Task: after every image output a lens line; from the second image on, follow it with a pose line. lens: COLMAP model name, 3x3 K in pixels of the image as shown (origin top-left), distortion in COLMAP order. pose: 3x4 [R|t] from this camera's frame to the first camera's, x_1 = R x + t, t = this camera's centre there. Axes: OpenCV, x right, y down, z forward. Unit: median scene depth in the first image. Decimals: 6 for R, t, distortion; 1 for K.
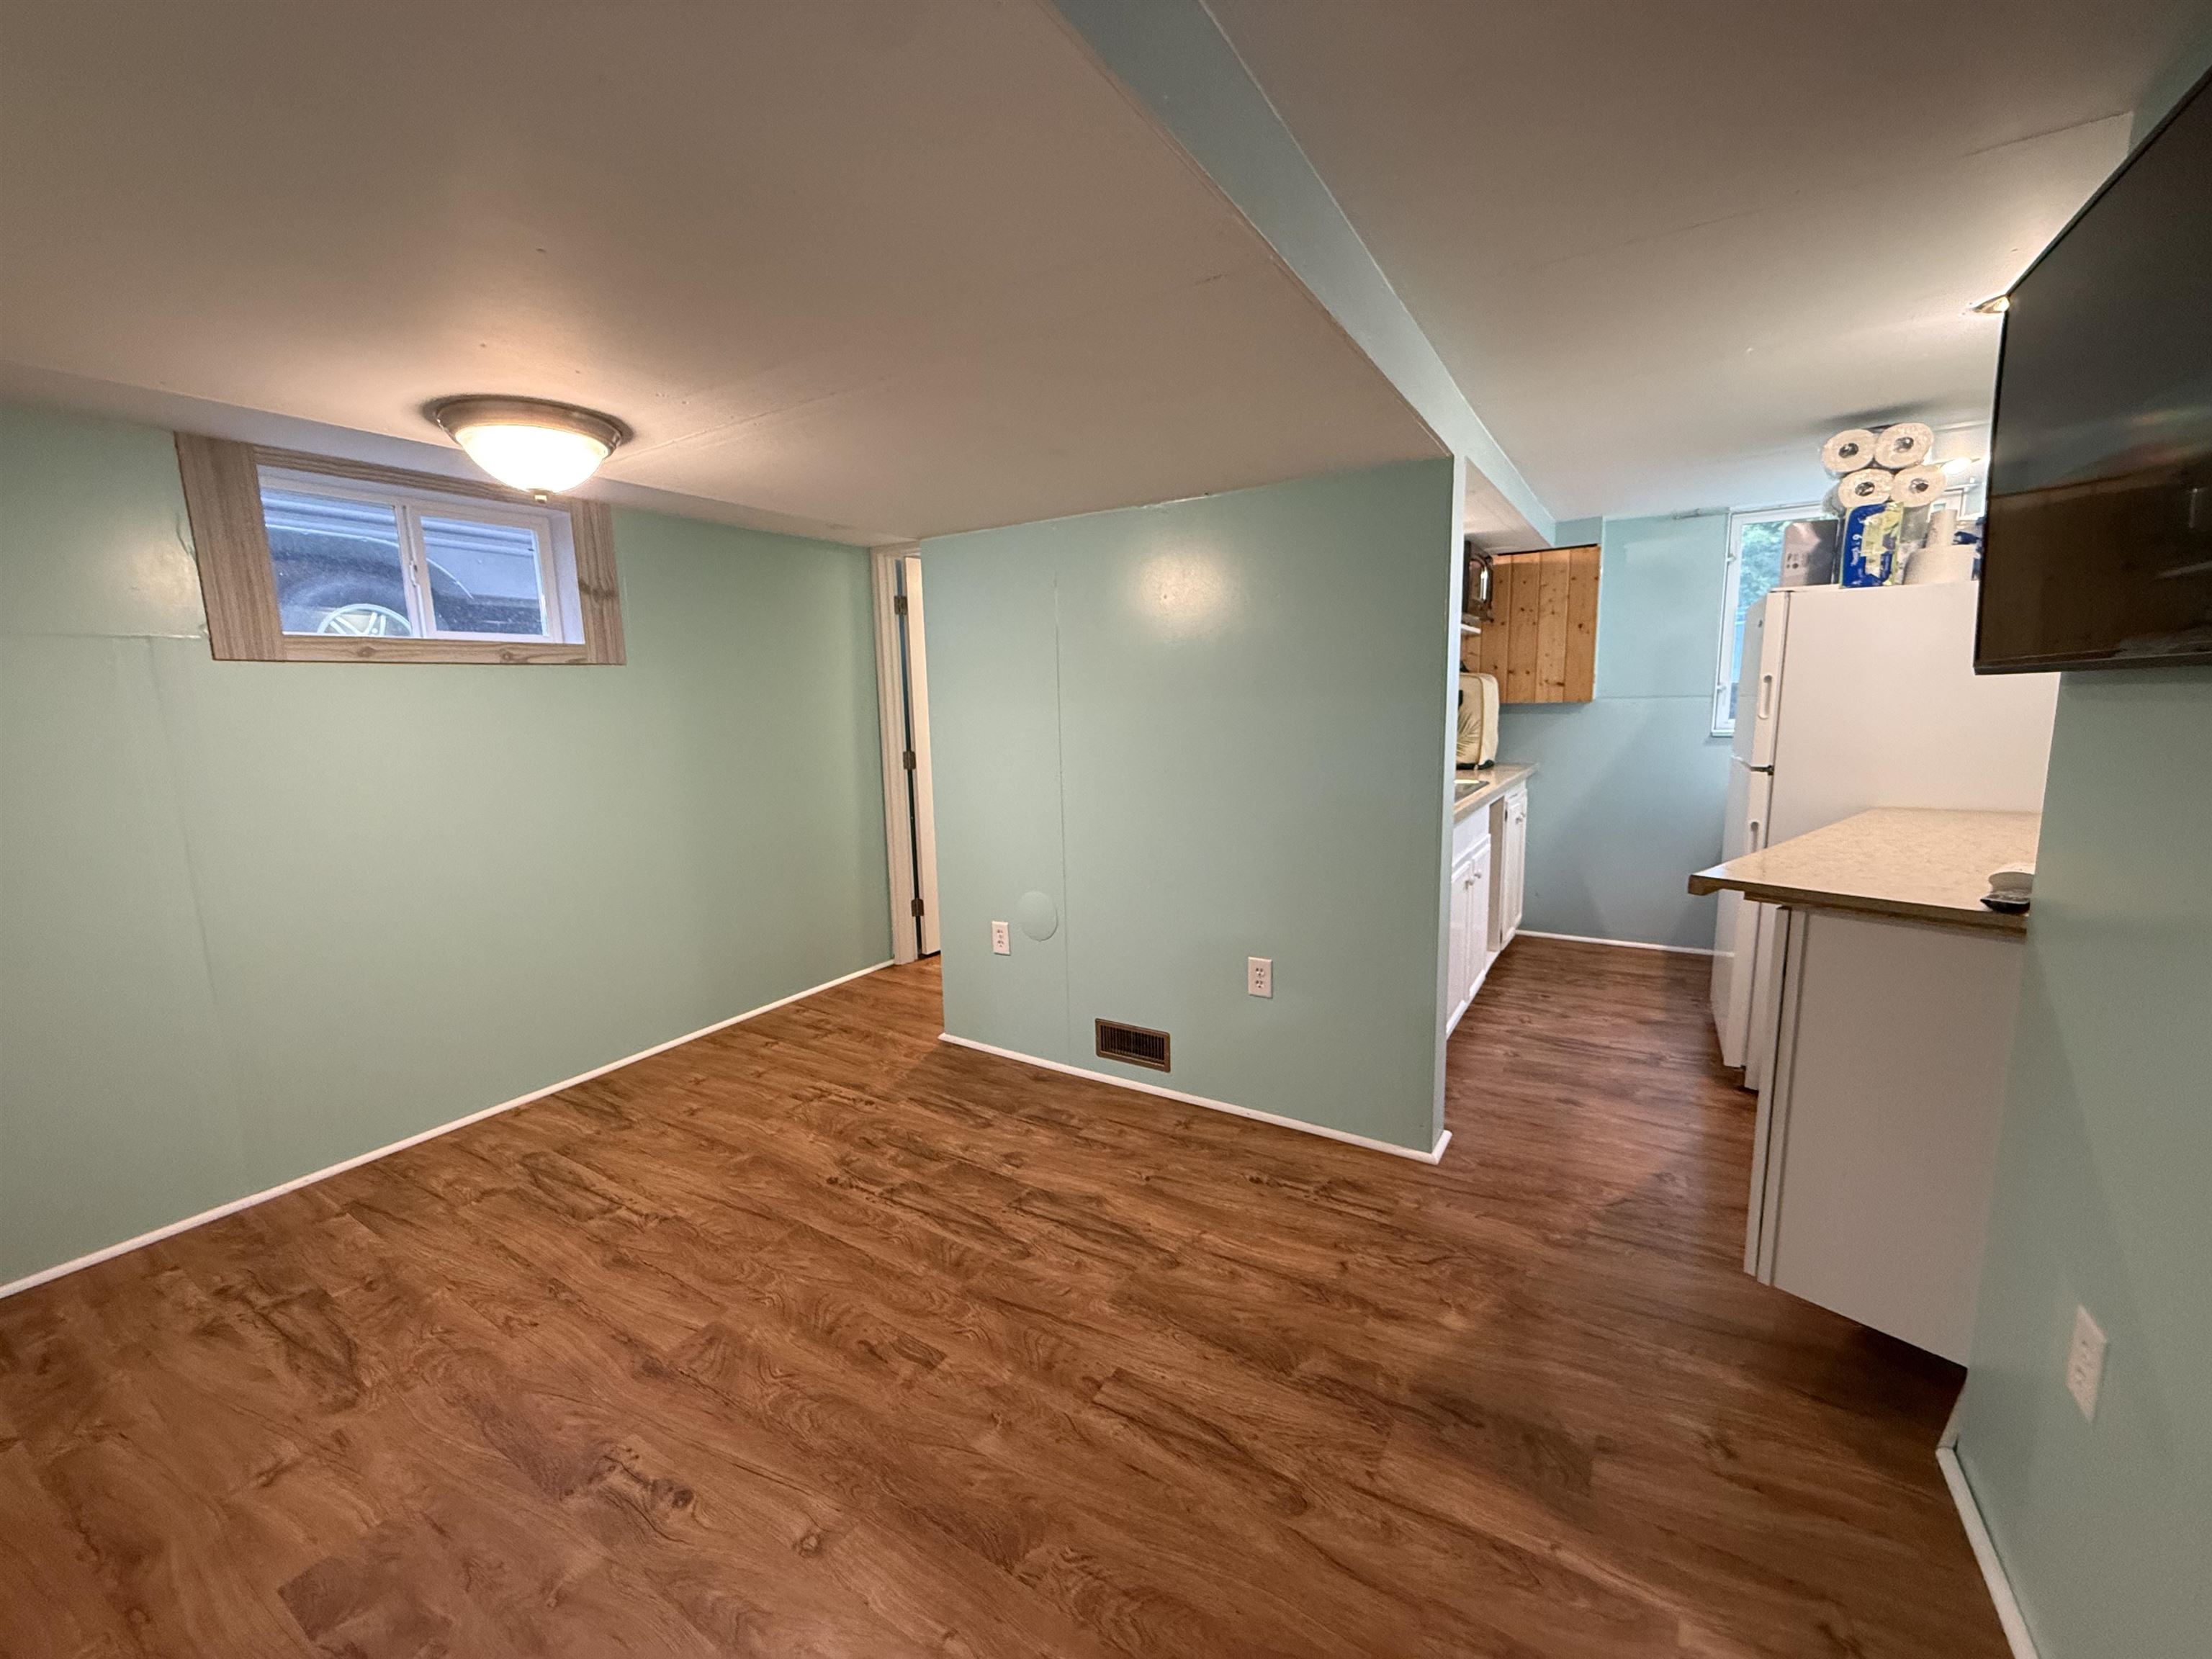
lens RADIAL K [[879.0, 0, 1096.3], [0, 879.0, 828.0], [0, 0, 1]] dist [-0.001288, -0.000862]
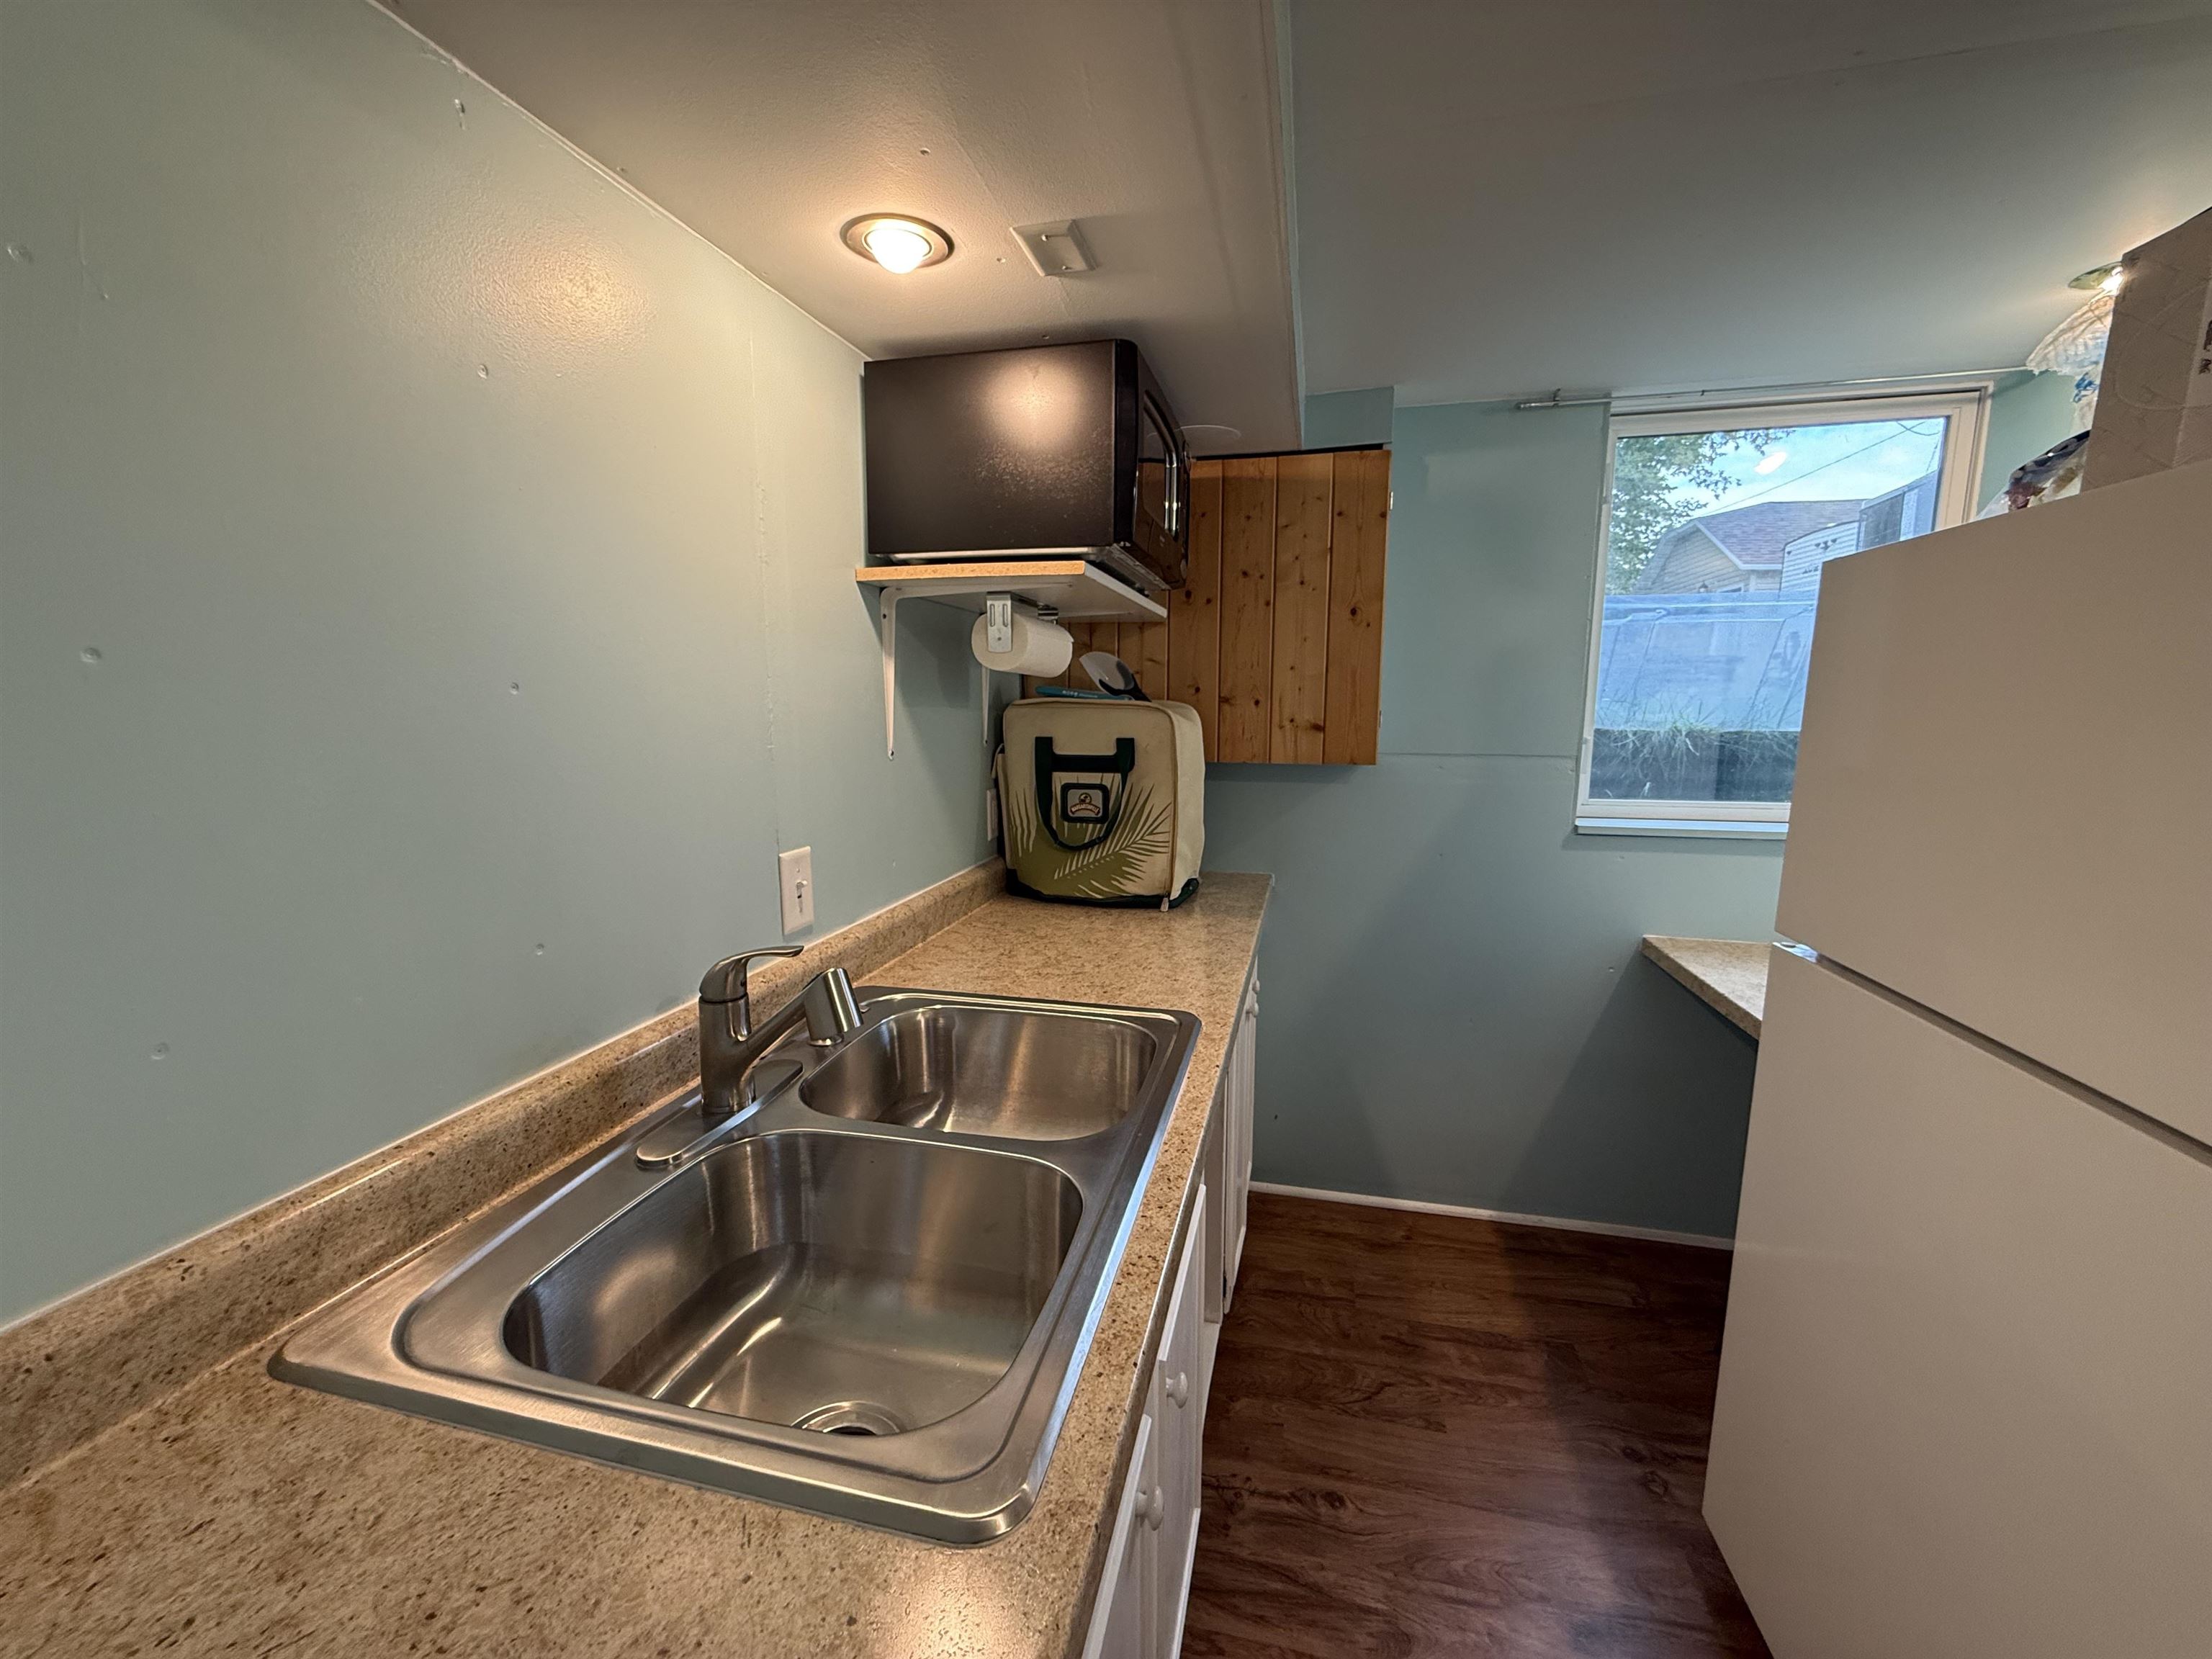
lens RADIAL K [[879.0, 0, 1096.3], [0, 879.0, 828.0], [0, 0, 1]] dist [-0.001288, -0.000862]
pose [[0.948582, -0.018744, 0.315976, 0.249662], [0.021824, 0.999743, -0.006213, -0.106246], [-0.315778, 0.012789, 0.948747, 0.565538]]
